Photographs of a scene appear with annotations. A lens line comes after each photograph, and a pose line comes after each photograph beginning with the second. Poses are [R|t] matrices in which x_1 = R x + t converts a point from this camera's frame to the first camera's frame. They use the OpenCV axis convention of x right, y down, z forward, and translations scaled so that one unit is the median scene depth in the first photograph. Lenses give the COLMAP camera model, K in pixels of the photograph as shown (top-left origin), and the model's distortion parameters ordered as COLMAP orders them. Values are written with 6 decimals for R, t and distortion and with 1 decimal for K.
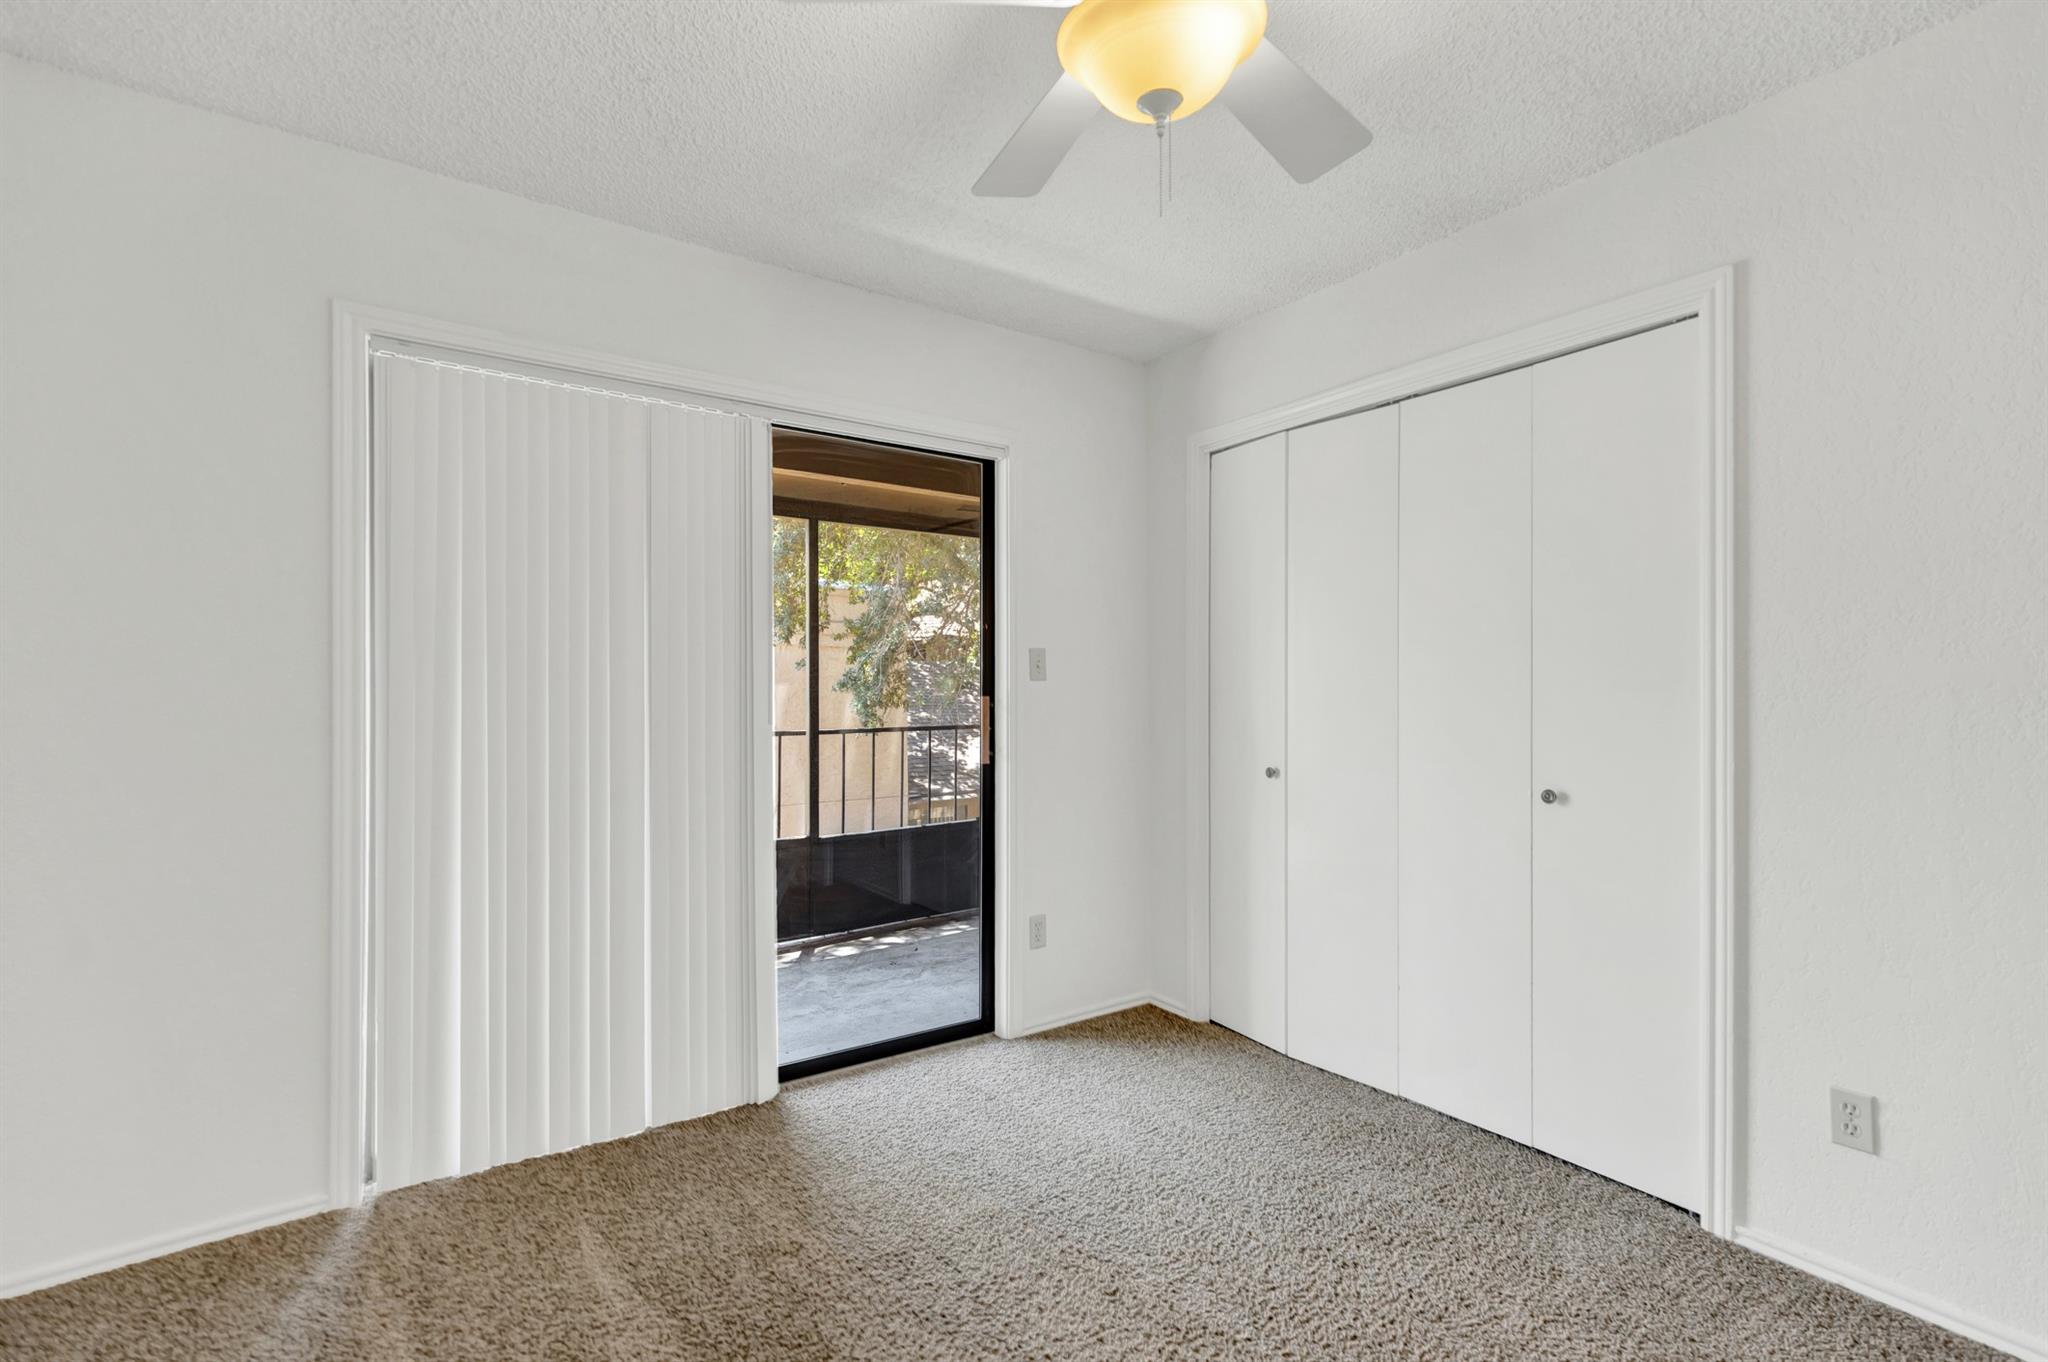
lens RADIAL K [[945.1, 0, 1021.1], [0, 945.1, 687.4], [0, 0, 1]] dist [0.012386, -0.000822]
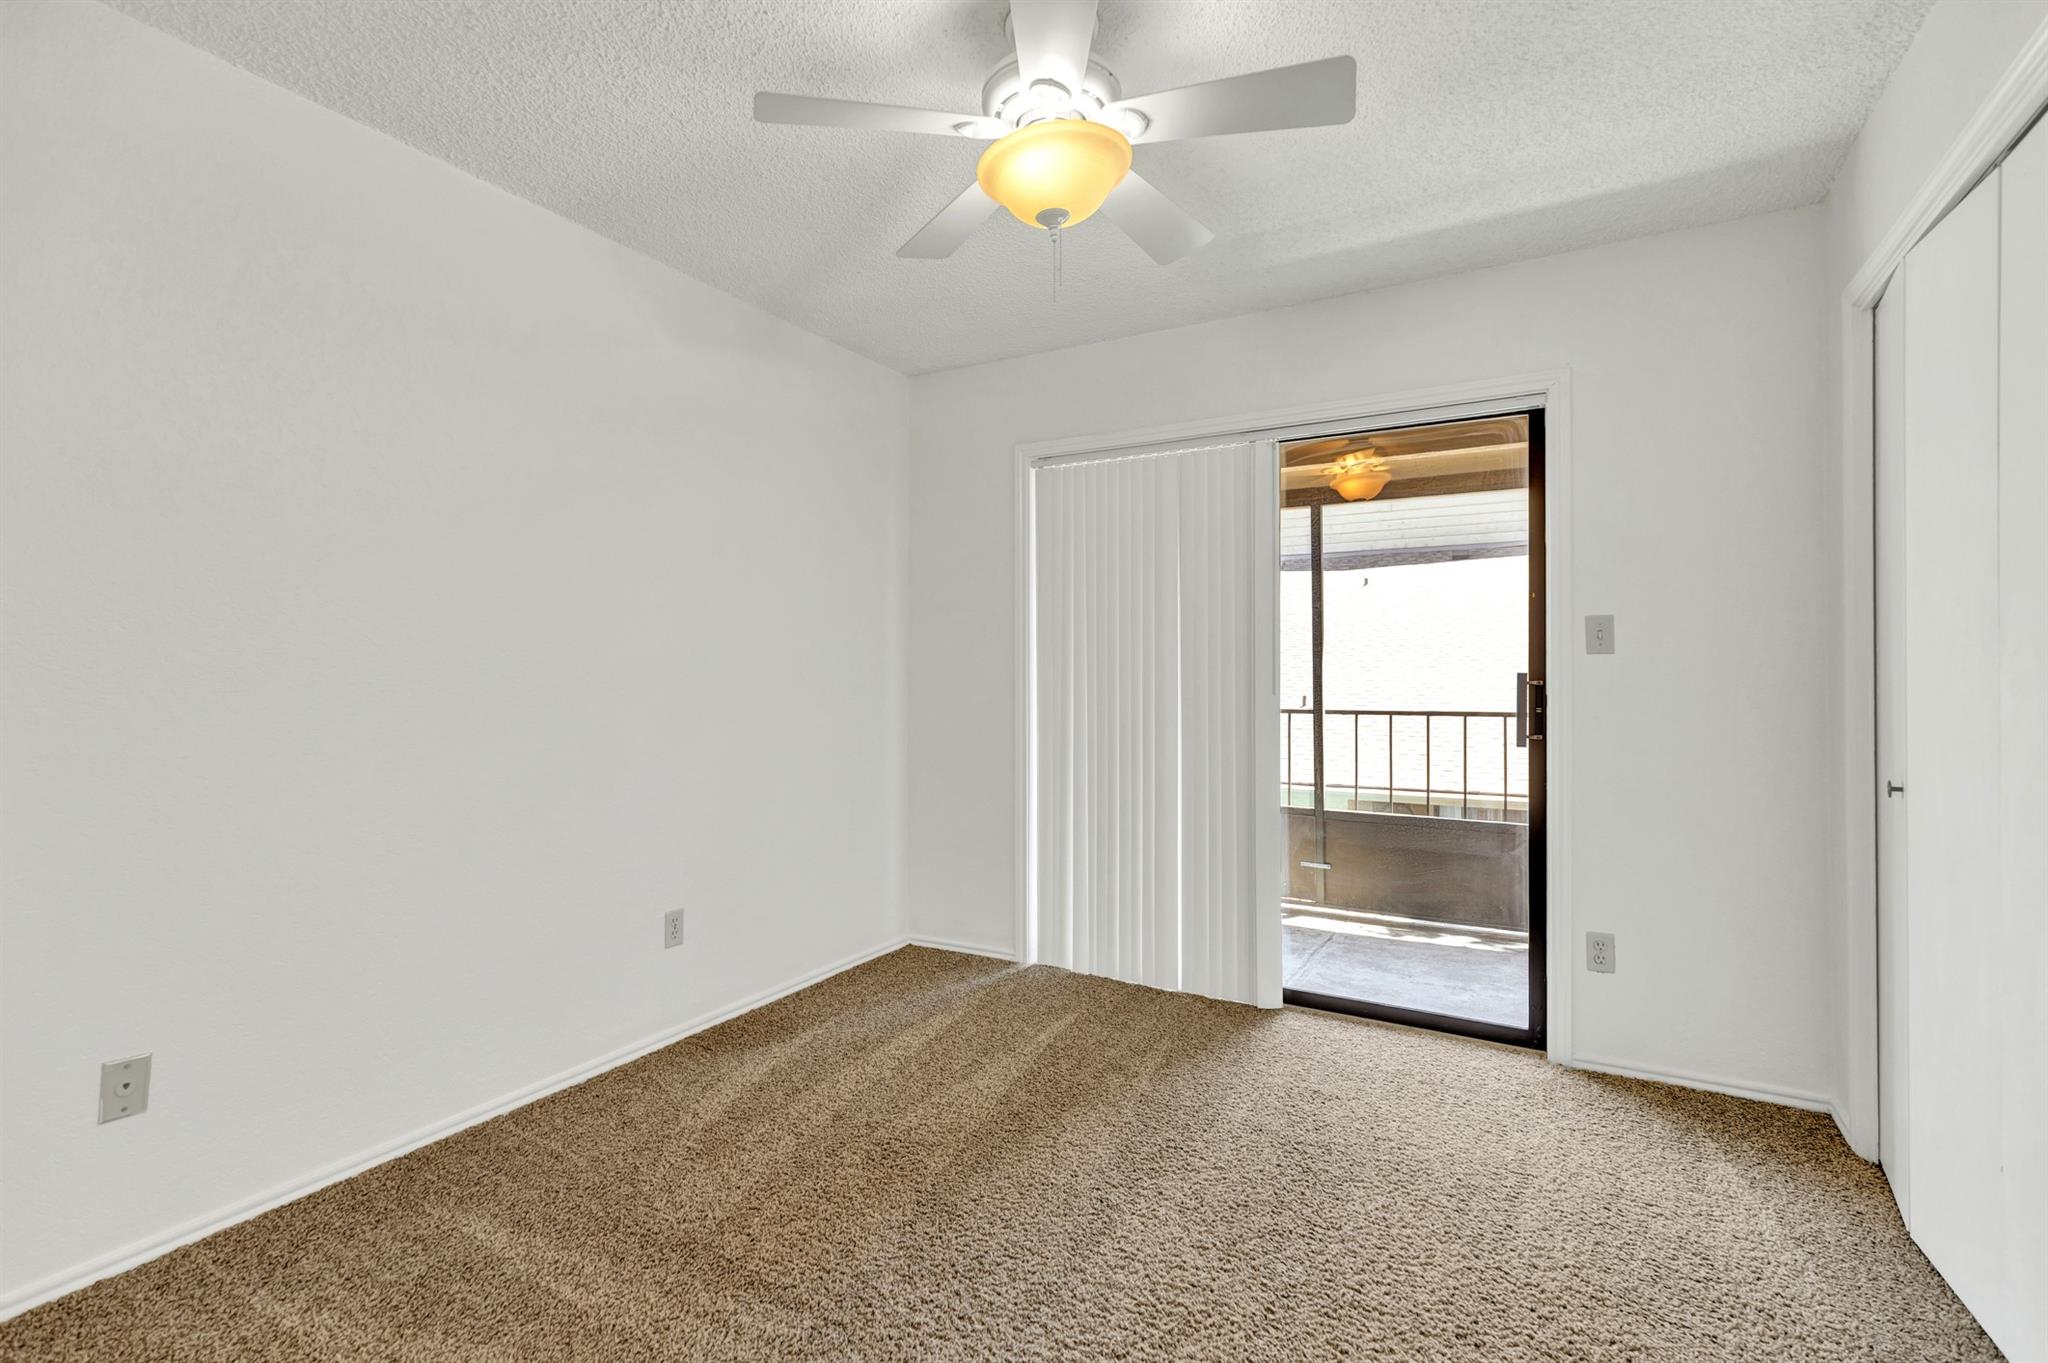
lens RADIAL K [[945.1, 0, 1014.9], [0, 945.1, 674.1], [0, 0, 1]] dist [0.012386, -0.000822]
pose [[0.418286, -0.002562, -0.908312, 0.682662], [-0.002457, 0.999989, -0.003952, 0.018230], [0.908312, 0.003885, 0.418275, 0.208059]]
